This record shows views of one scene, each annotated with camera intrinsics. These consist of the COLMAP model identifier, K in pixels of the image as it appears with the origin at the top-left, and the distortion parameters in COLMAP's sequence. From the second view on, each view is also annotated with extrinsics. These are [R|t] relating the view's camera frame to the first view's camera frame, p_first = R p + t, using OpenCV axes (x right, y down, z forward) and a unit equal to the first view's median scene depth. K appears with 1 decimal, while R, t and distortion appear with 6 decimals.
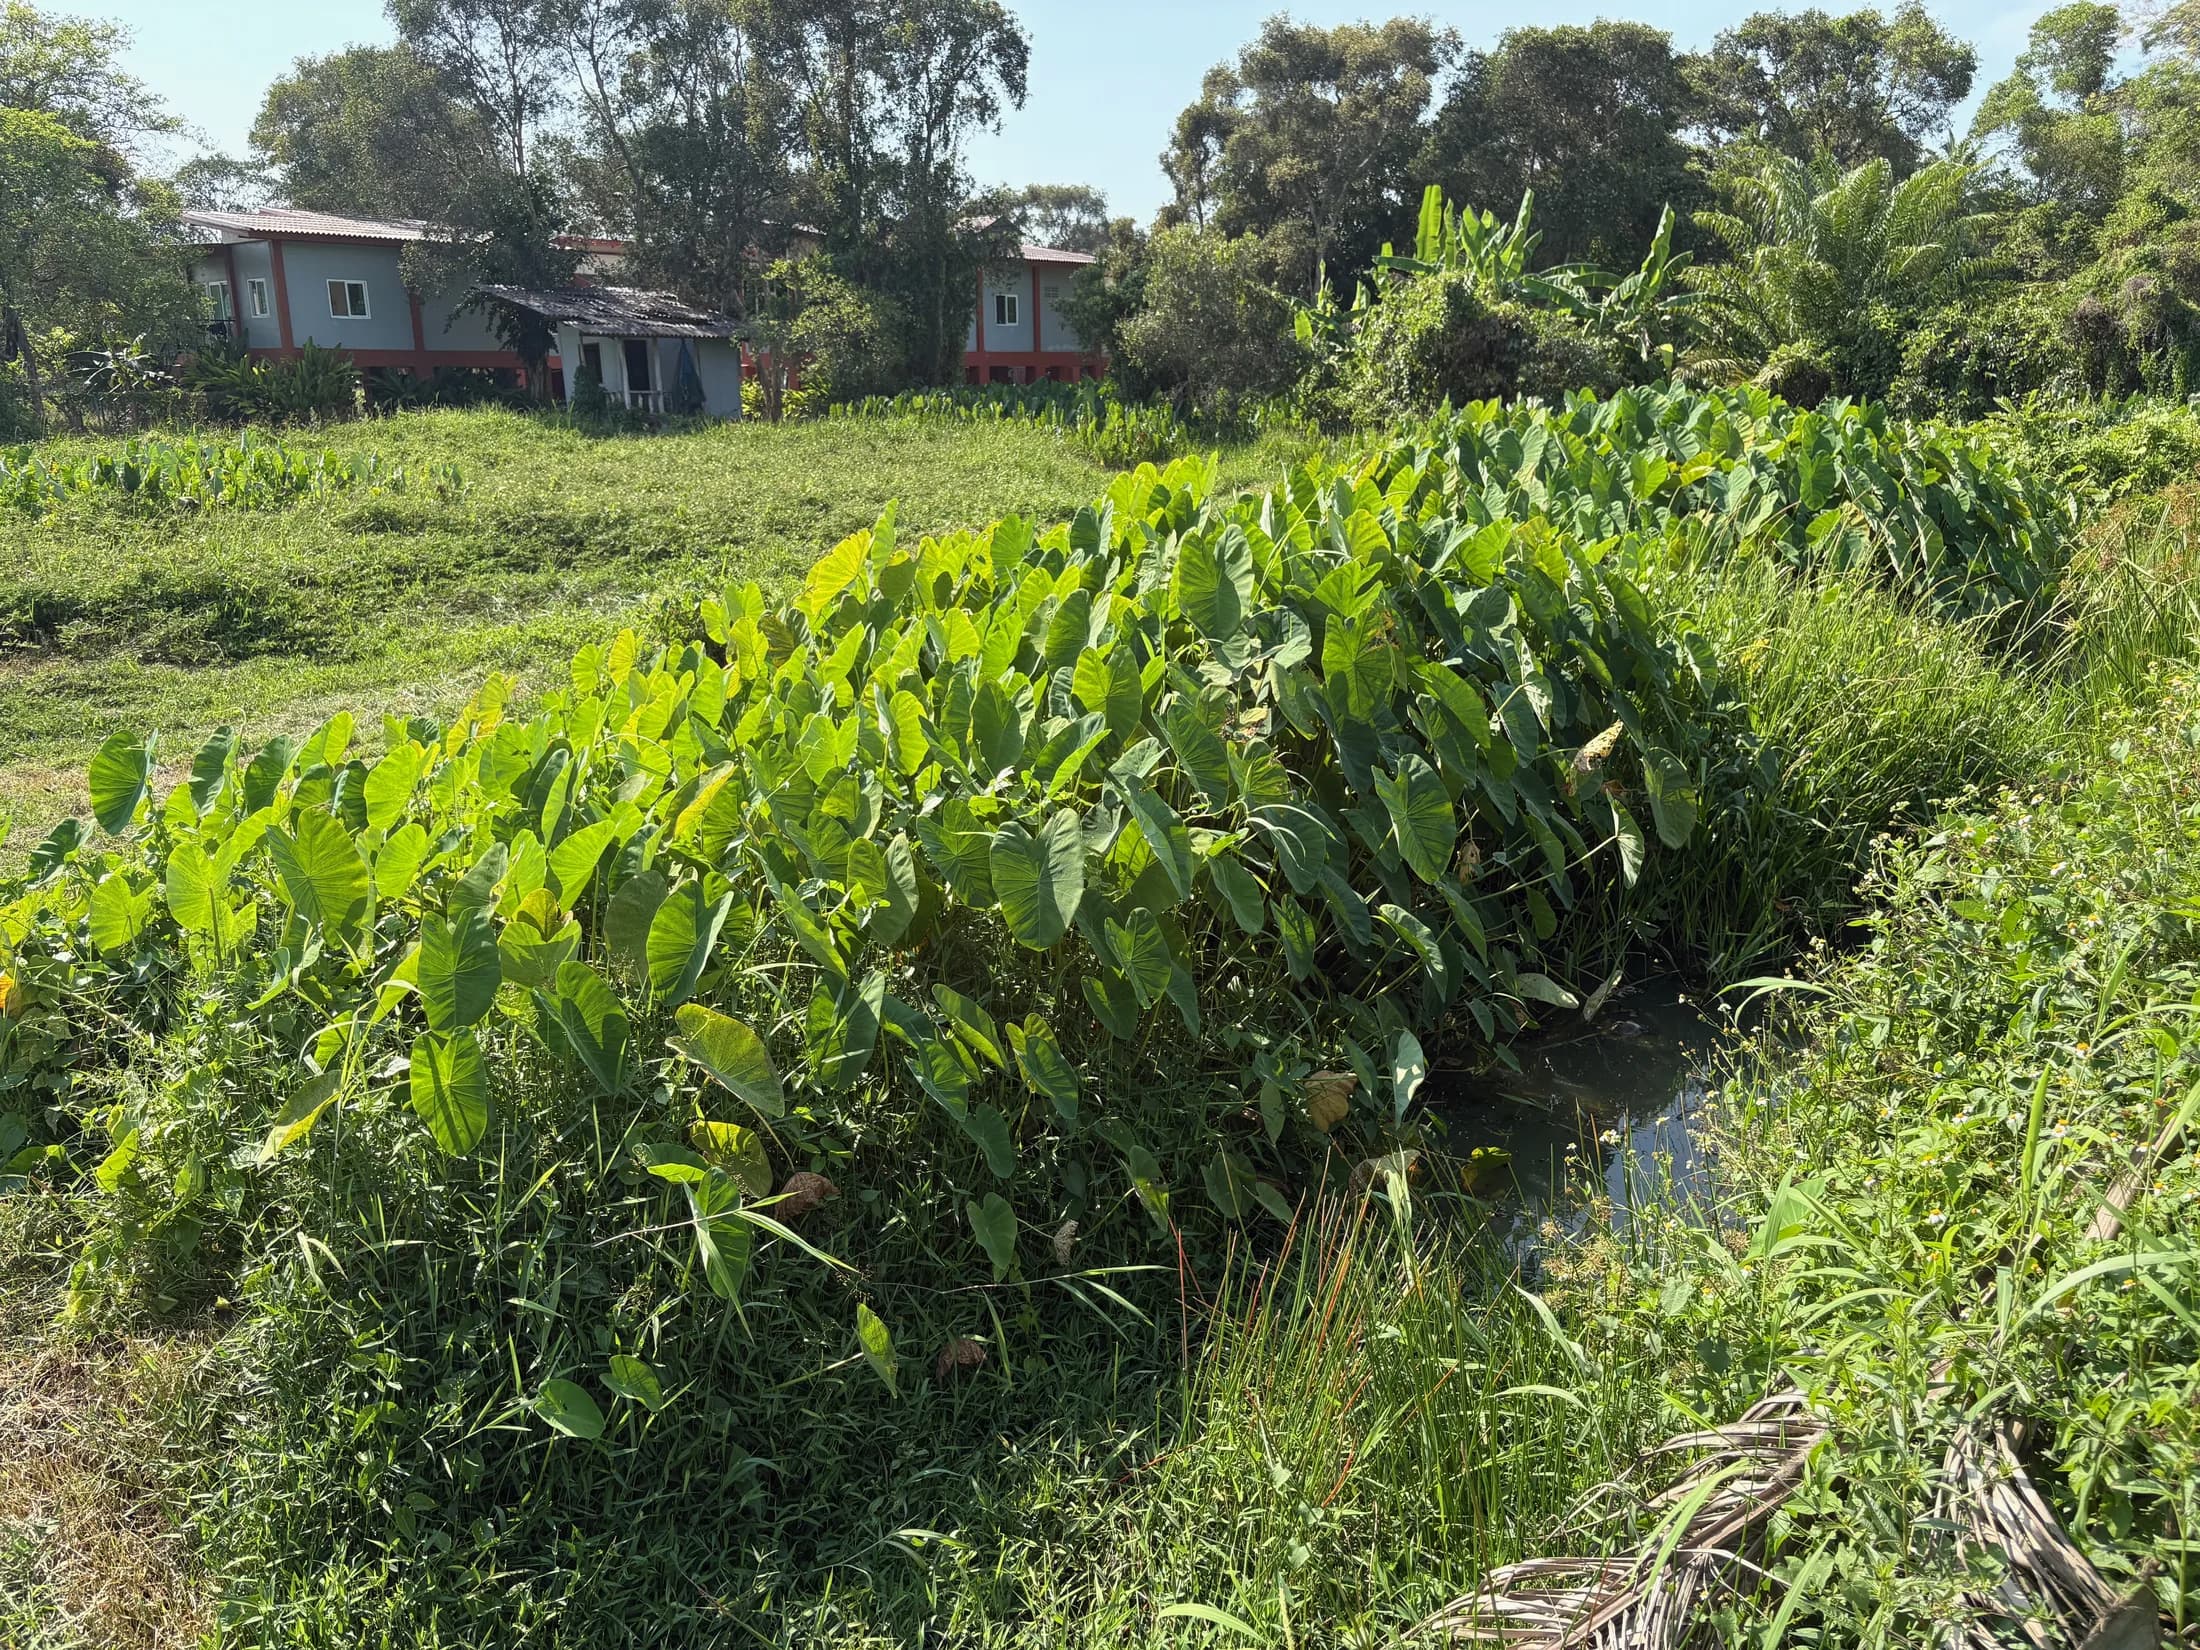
lens RADIAL K [[1660.0, 0, 1107.8], [0, 1660.0, 846.2], [0, 0, 1]] dist [0.050322, -0.053805]
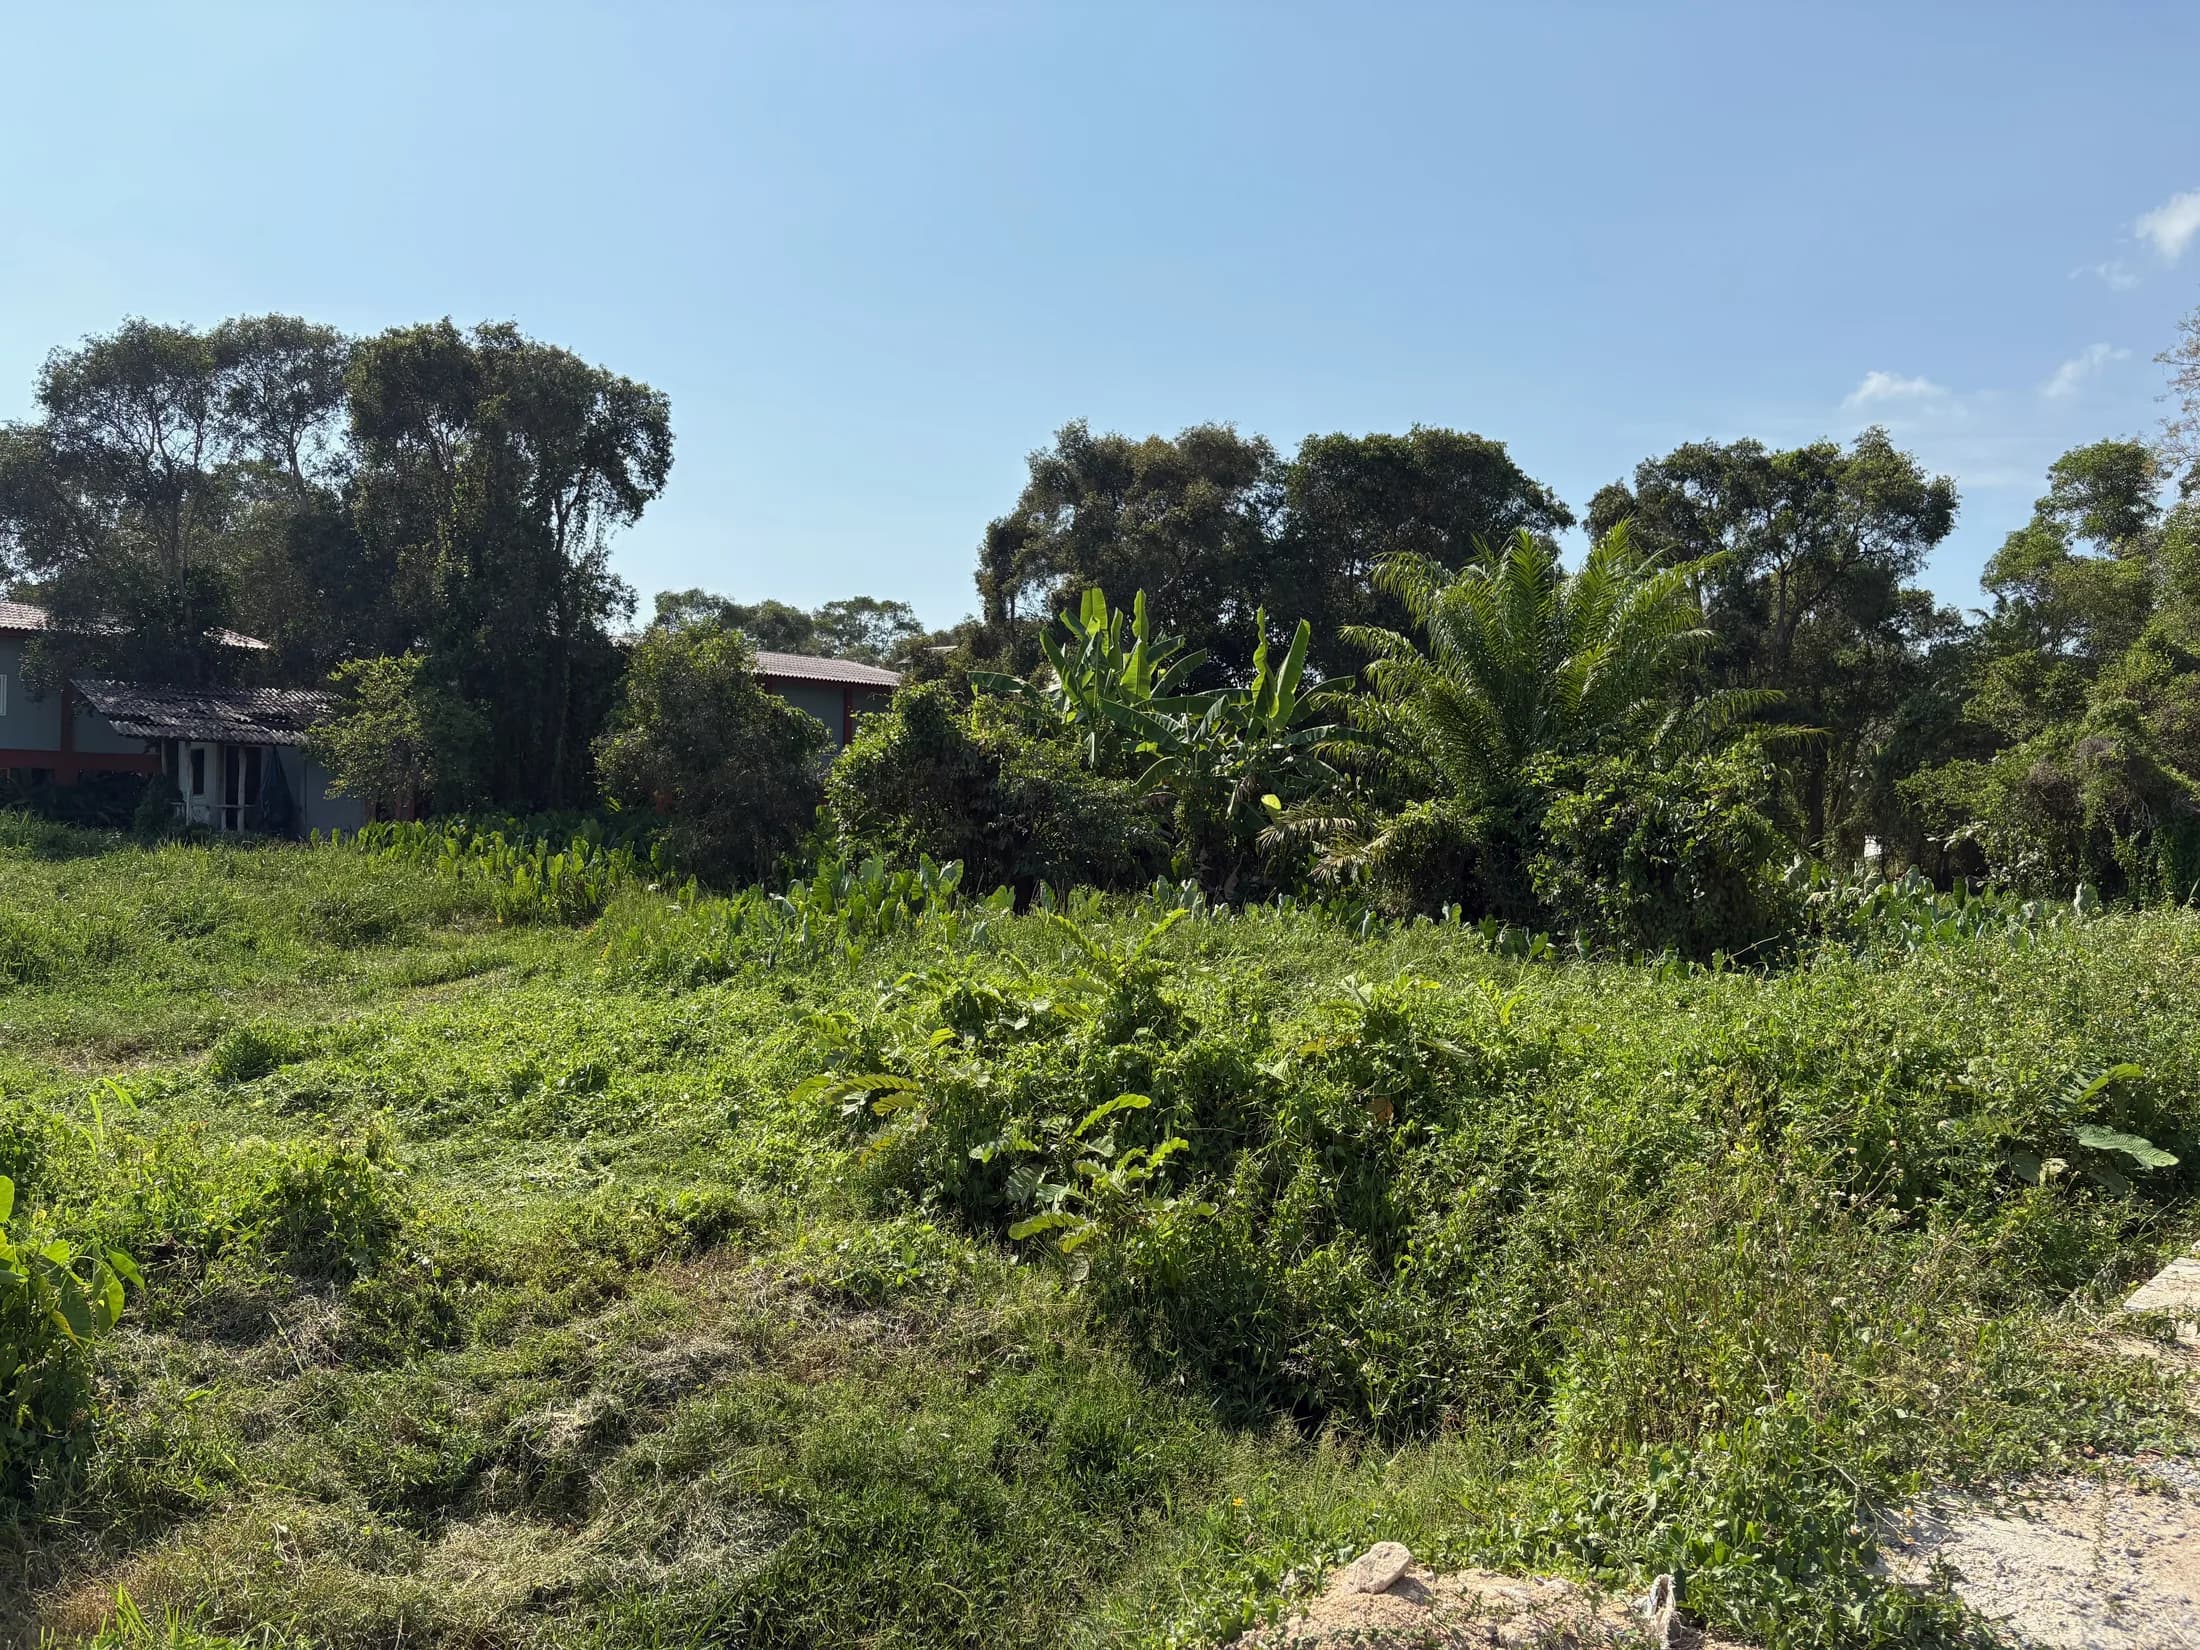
lens RADIAL K [[1660.0, 0, 1112.4], [0, 1660.0, 825.2], [0, 0, 1]] dist [0.050322, -0.053805]
pose [[0.993351, 0.040288, -0.107842, 0.262784], [-0.067089, 0.963840, -0.257899, -0.080618], [0.093552, 0.263419, 0.960135, 0.256182]]
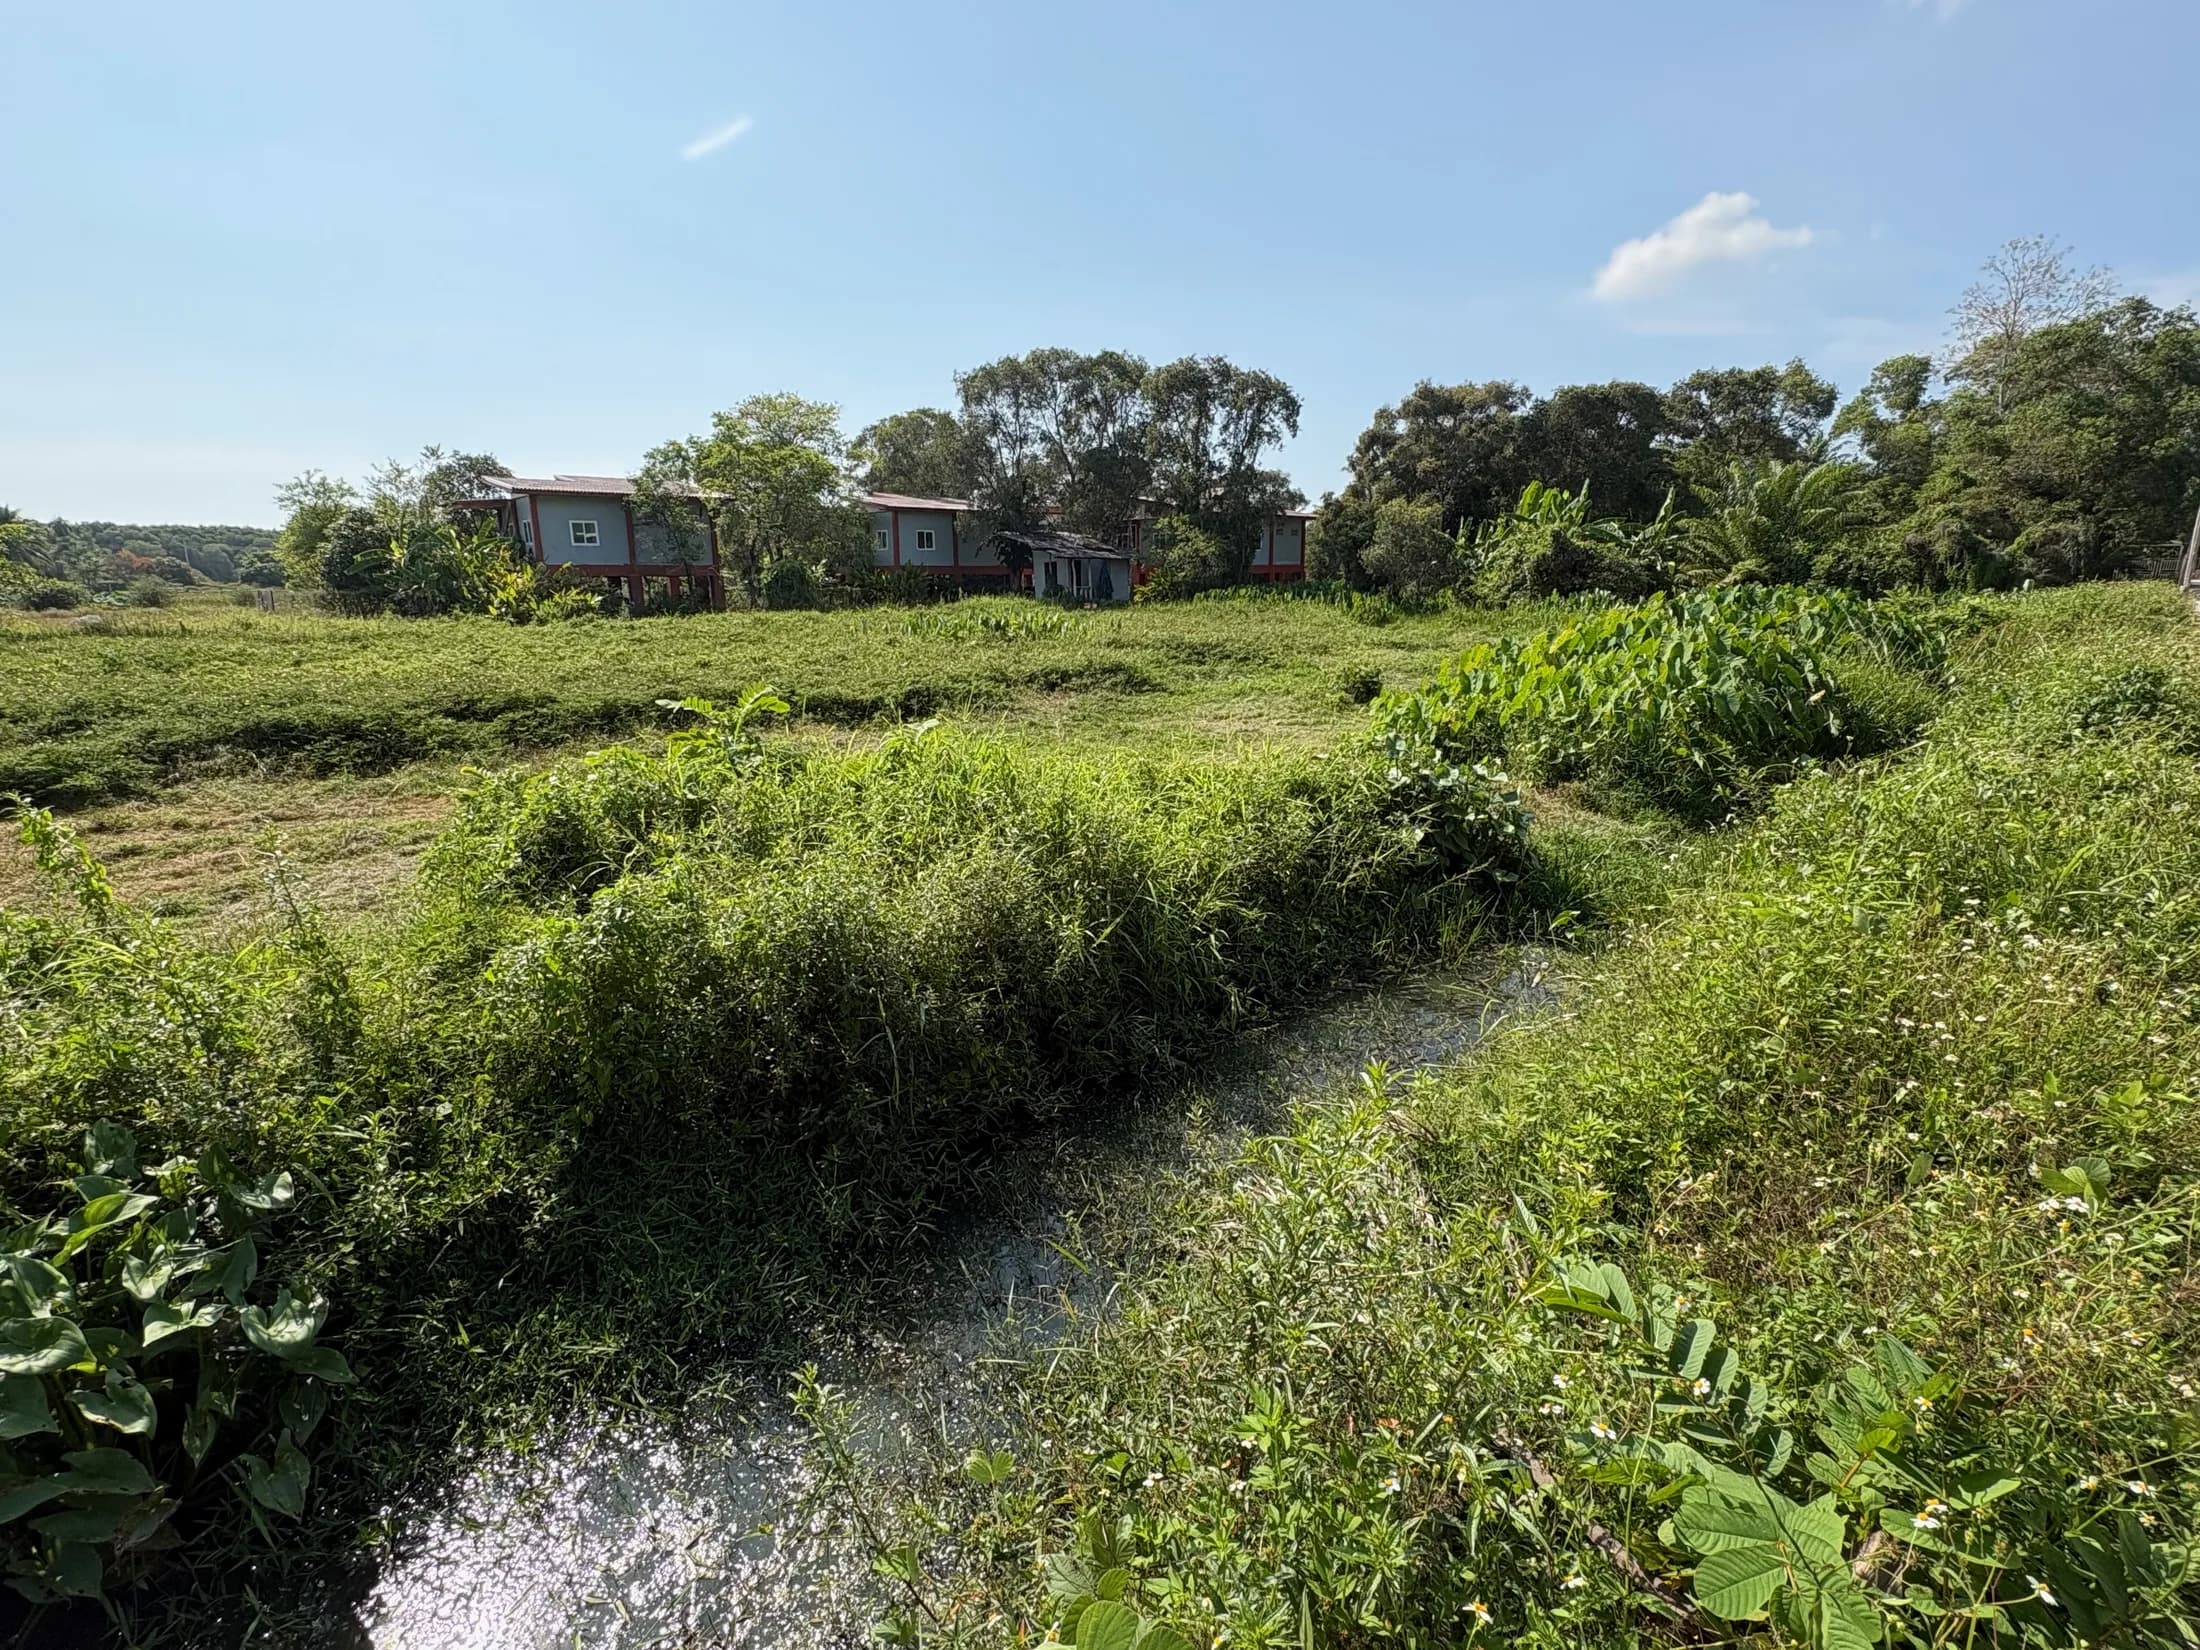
lens RADIAL K [[1032.7, 0, 1101.5], [0, 1032.7, 829.3], [0, 0, 1]] dist [0.000407, 0.000604]
pose [[0.991922, 0.028420, -0.123622, -0.104595], [-0.032833, 0.998889, -0.033809, 0.039387], [0.122524, 0.037595, 0.991753, -0.143602]]
